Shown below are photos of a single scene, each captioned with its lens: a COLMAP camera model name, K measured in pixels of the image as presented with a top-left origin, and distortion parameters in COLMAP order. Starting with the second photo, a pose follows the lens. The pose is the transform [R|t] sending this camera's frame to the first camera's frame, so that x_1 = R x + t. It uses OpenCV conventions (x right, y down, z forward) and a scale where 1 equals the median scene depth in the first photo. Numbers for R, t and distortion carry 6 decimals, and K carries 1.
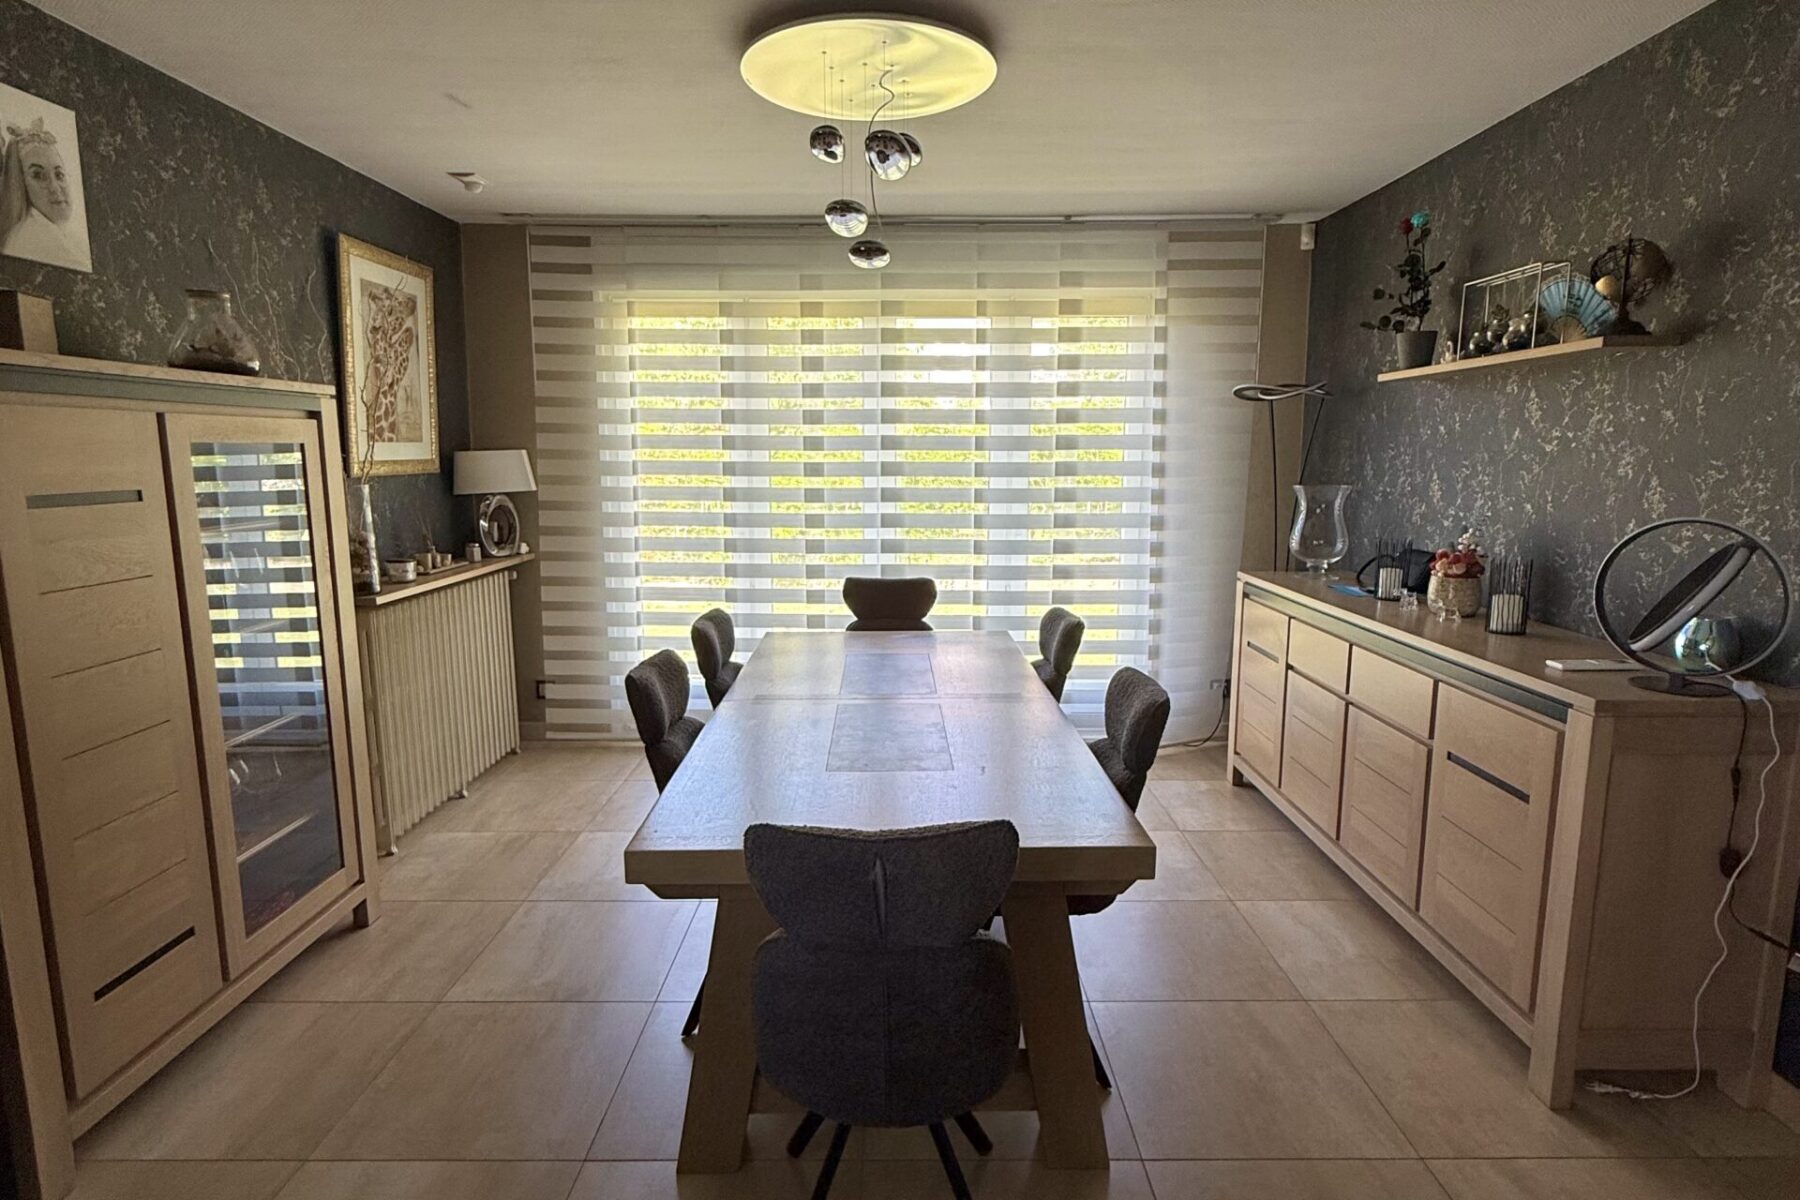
lens RADIAL K [[960.9, 0, 900.0], [0, 960.9, 597.0], [0, 0, 1]] dist [-0.002343, -0.000026]
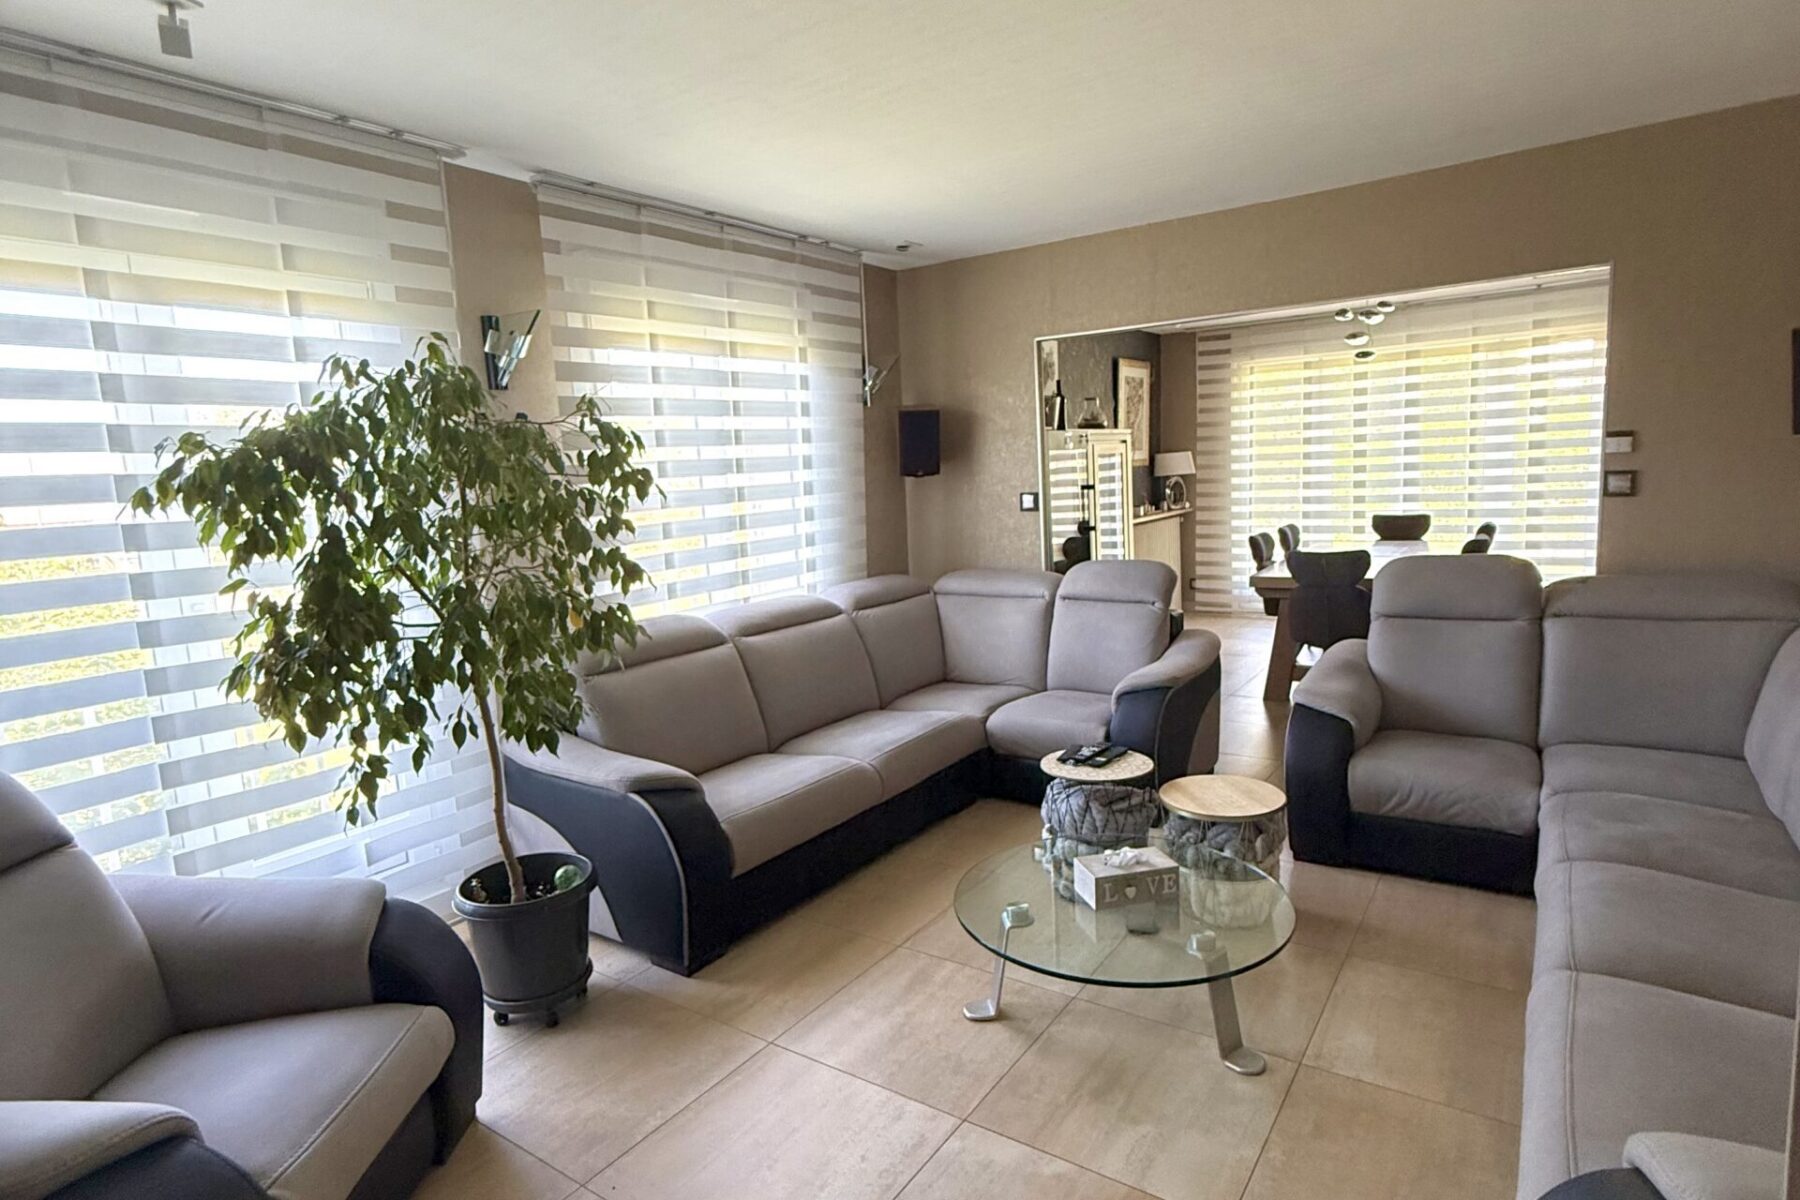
lens RADIAL K [[960.9, 0, 902.8], [0, 960.9, 596.0], [0, 0, 1]] dist [-0.002343, -0.000026]
pose [[0.824079, 0.032400, -0.565547, 0.214874], [-0.030228, 0.999456, 0.013213, 0.121200], [0.565668, 0.006207, 0.824610, -0.862429]]
